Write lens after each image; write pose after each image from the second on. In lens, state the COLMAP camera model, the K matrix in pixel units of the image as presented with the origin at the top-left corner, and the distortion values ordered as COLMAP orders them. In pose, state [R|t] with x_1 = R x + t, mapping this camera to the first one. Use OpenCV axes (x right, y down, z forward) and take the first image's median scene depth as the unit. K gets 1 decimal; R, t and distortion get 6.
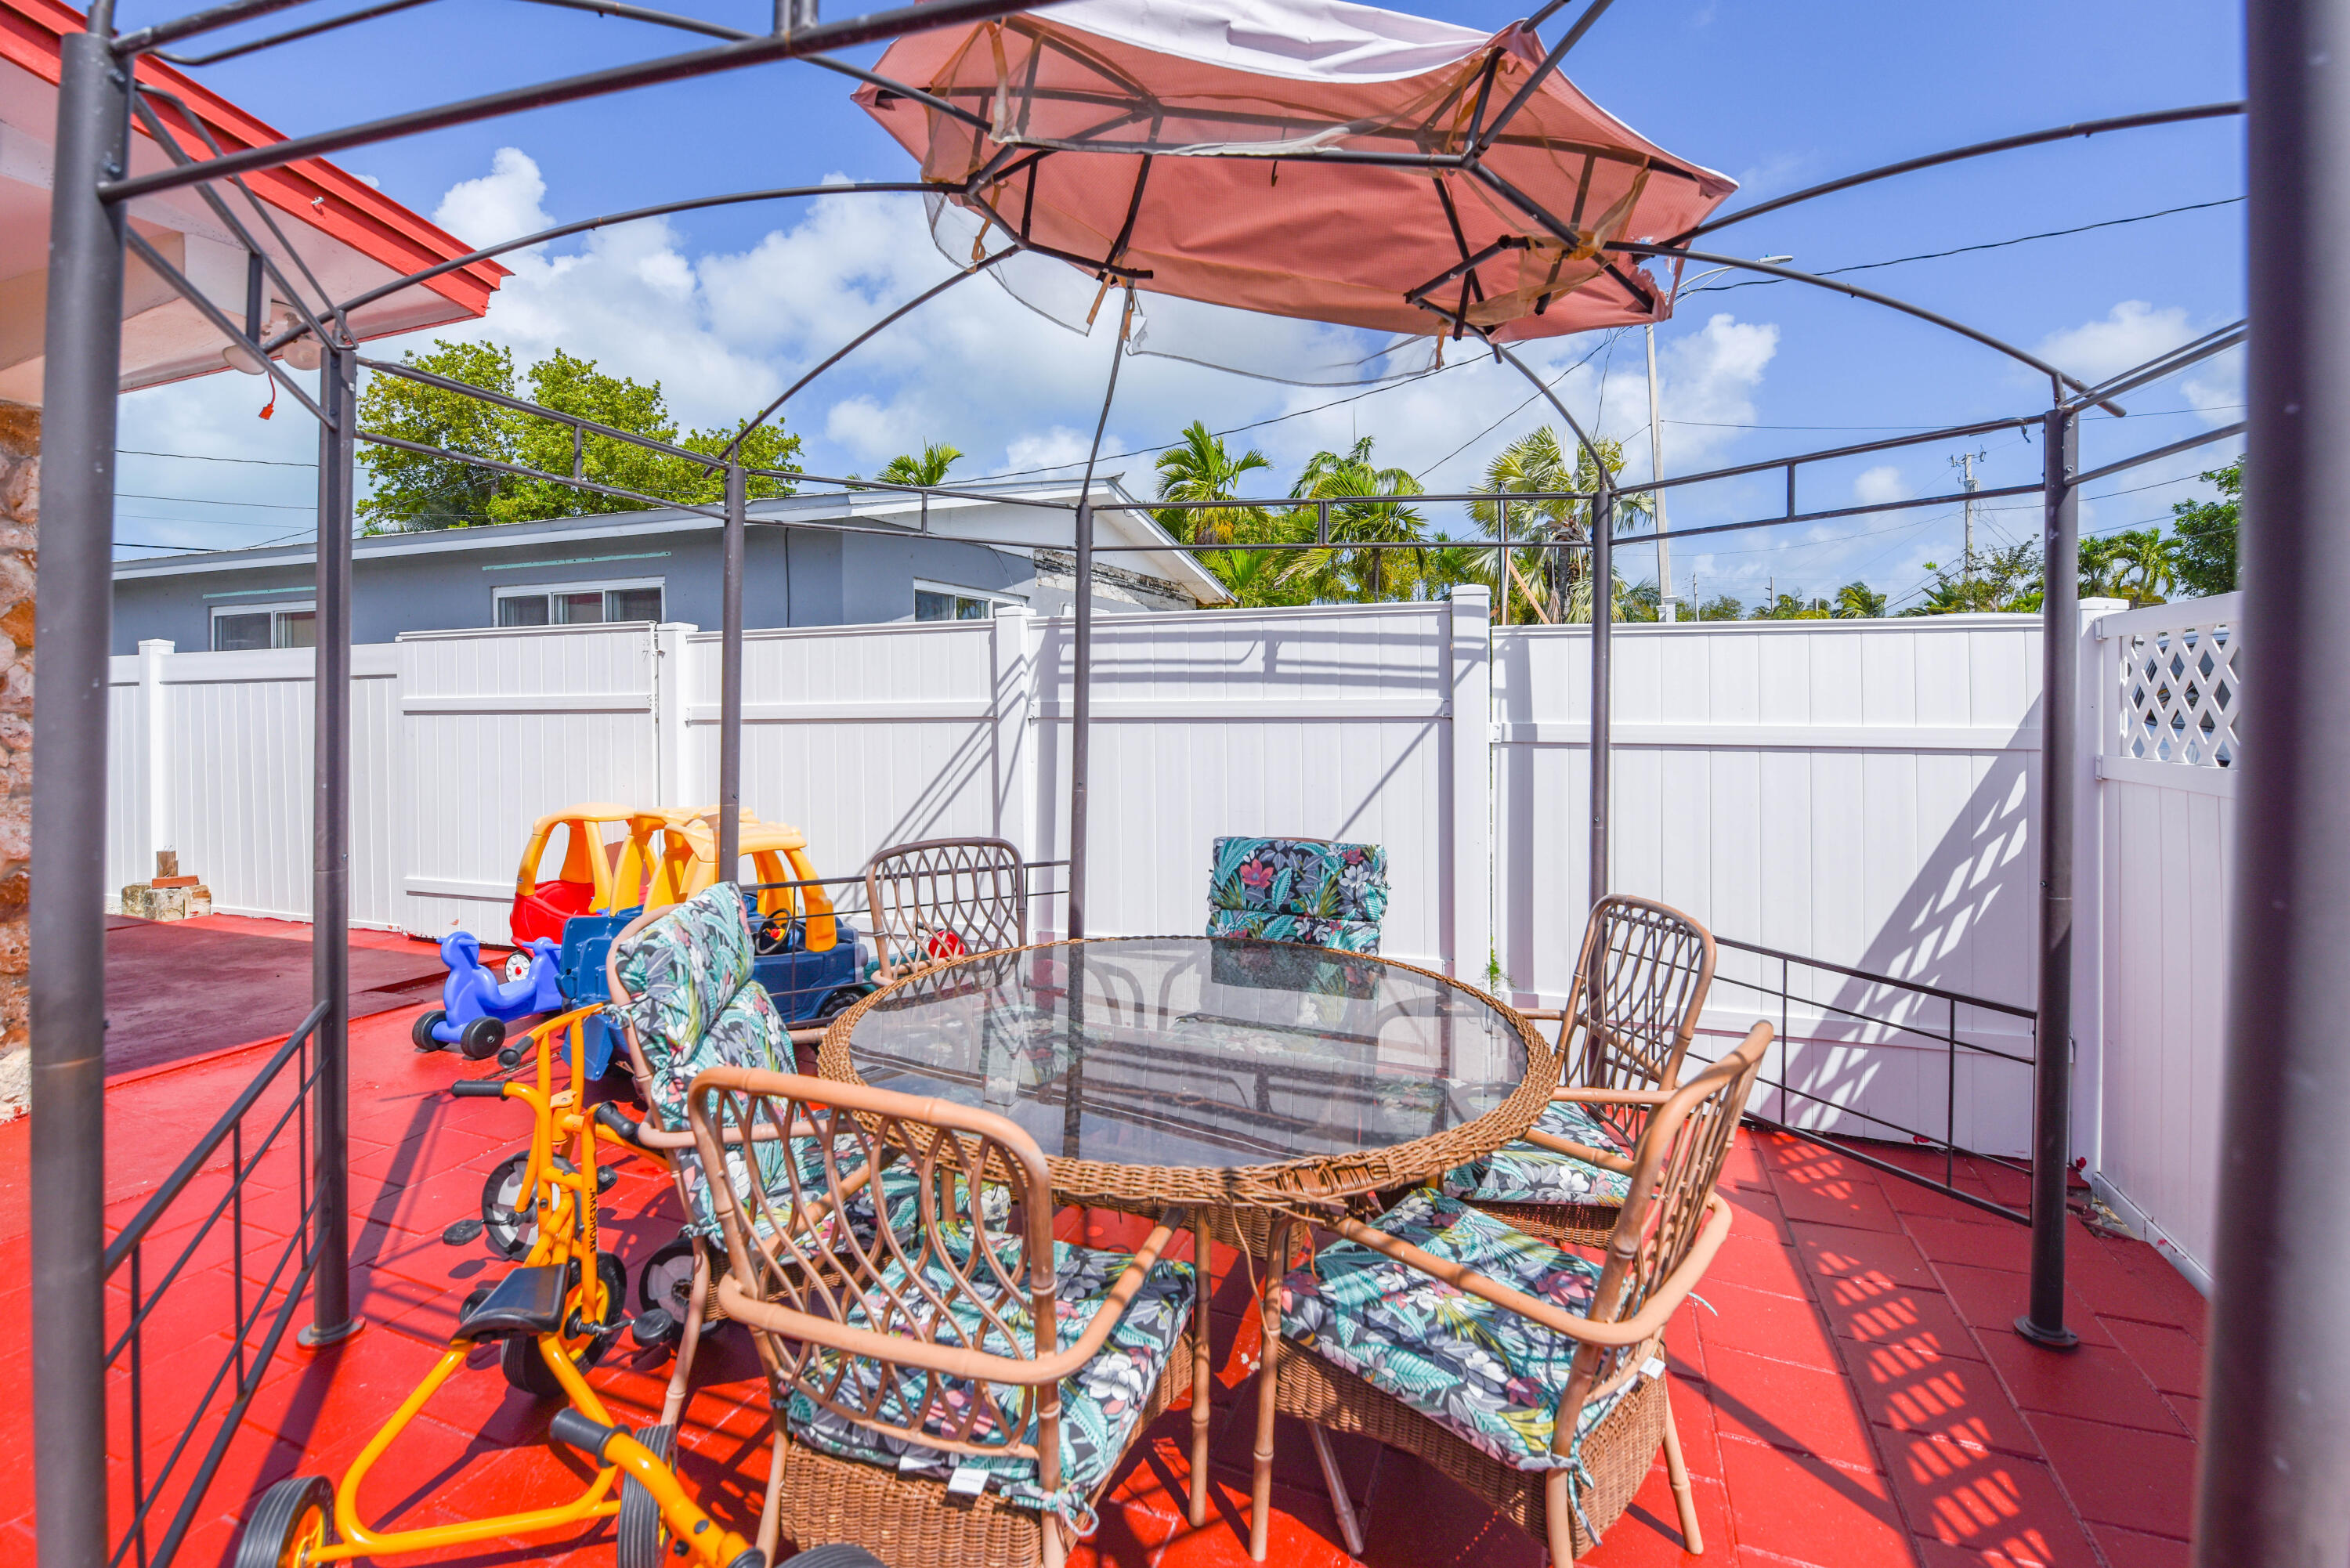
lens RADIAL K [[1022.6, 0, 1181.1], [0, 1022.6, 693.0], [0, 0, 1]] dist [-0.008023, -0.005120]
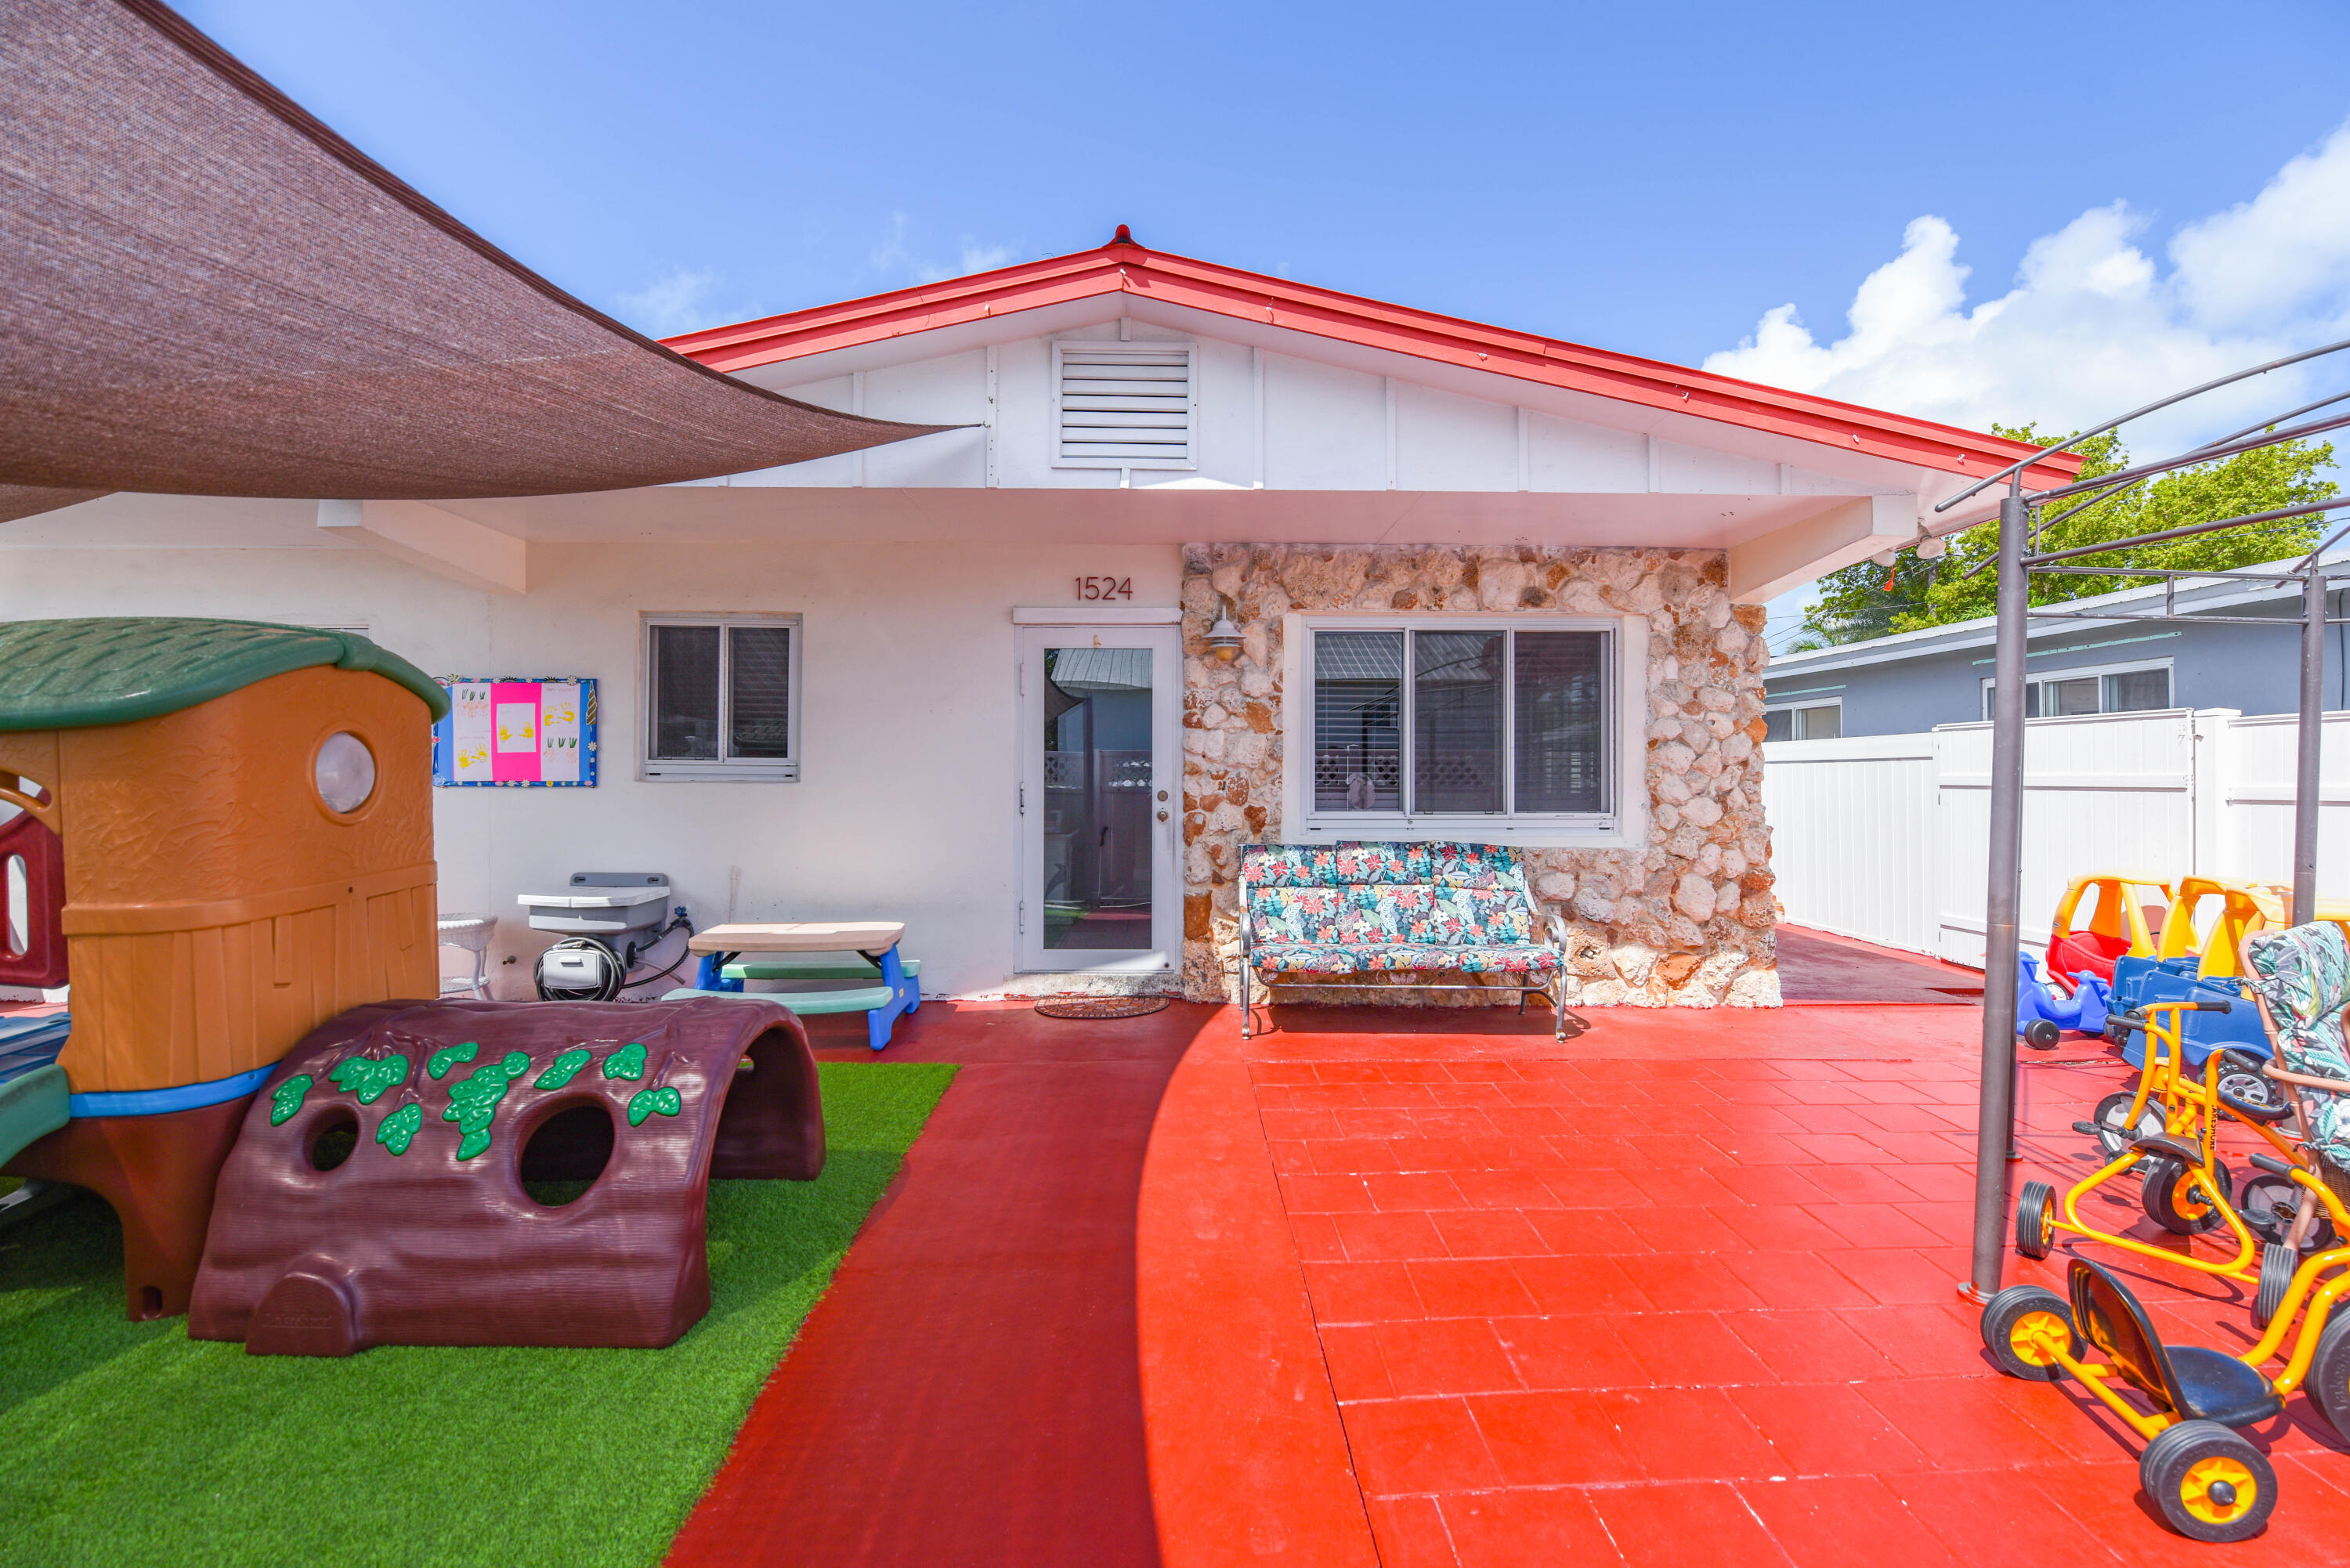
lens RADIAL K [[1022.6, 0, 1200.0], [0, 1022.6, 769.9], [0, 0, 1]] dist [-0.008023, -0.005120]
pose [[0.366530, 0.009692, -0.930356, 0.129405], [-0.011110, 0.999920, 0.006040, 0.000691], [0.930340, 0.008123, 0.366609, -0.489120]]
